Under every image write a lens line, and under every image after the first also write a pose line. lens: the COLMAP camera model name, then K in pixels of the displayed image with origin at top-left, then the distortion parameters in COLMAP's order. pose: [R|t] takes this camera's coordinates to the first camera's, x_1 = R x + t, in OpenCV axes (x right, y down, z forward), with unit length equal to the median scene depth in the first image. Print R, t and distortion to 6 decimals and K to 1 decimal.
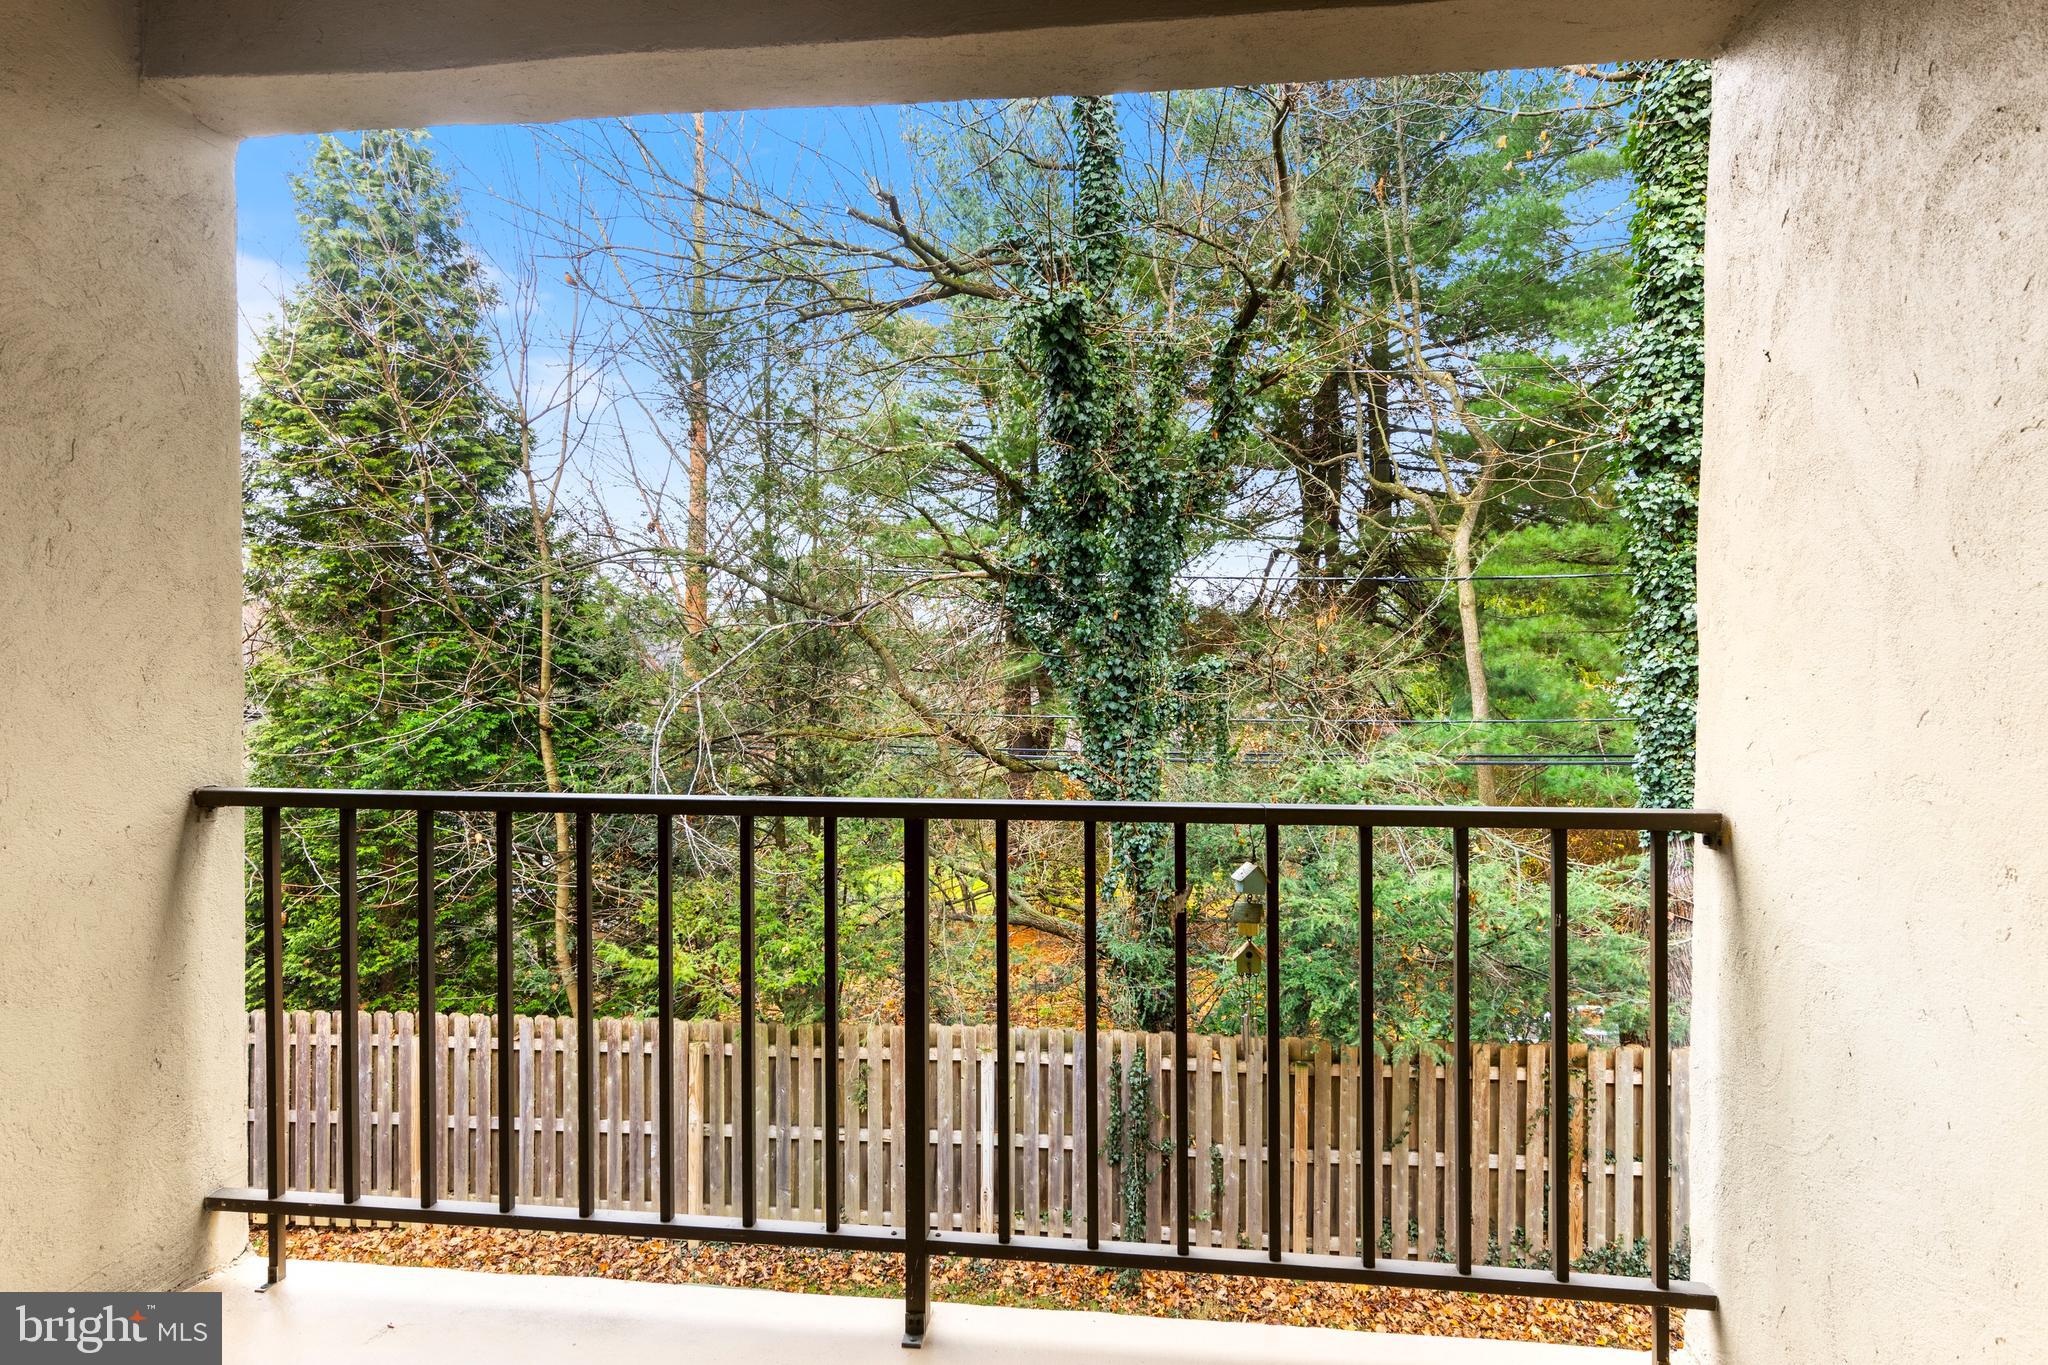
lens RADIAL K [[1045.1, 0, 1018.6], [0, 1045.1, 680.2], [0, 0, 1]] dist [-0.000306, -0.000420]
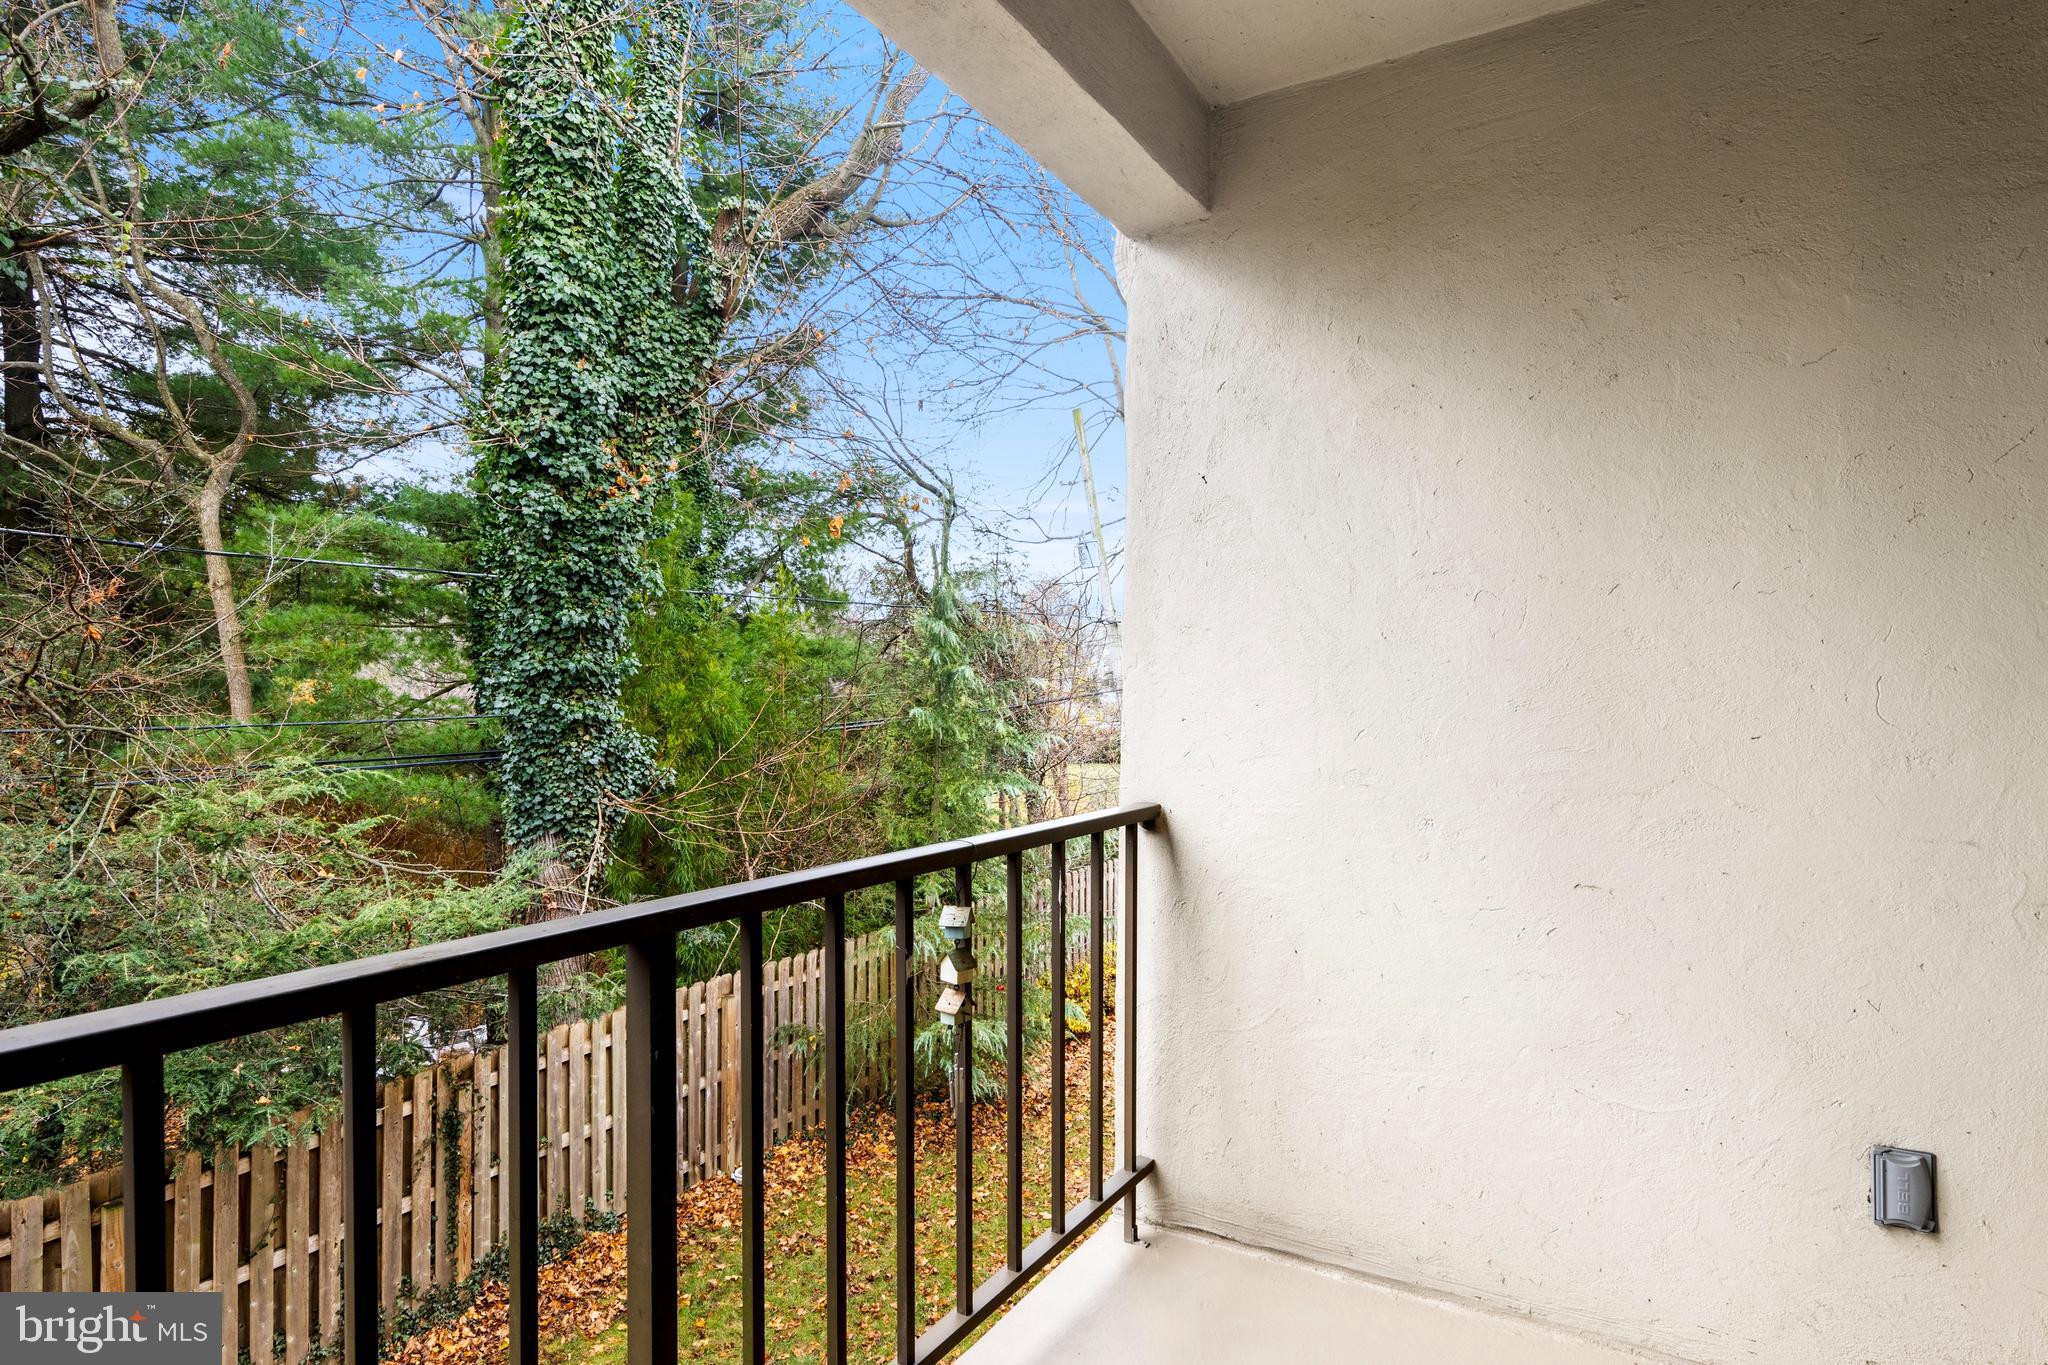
lens RADIAL K [[1052.9, 0, 1025.7], [0, 1052.9, 685.5], [0, 0, 1]] dist [0.002725, 0.000065]
pose [[0.422747, 0.003101, 0.906242, -0.130083], [-0.013394, 0.999906, 0.002827, -0.005812], [-0.906149, -0.013333, 0.422749, 0.116665]]
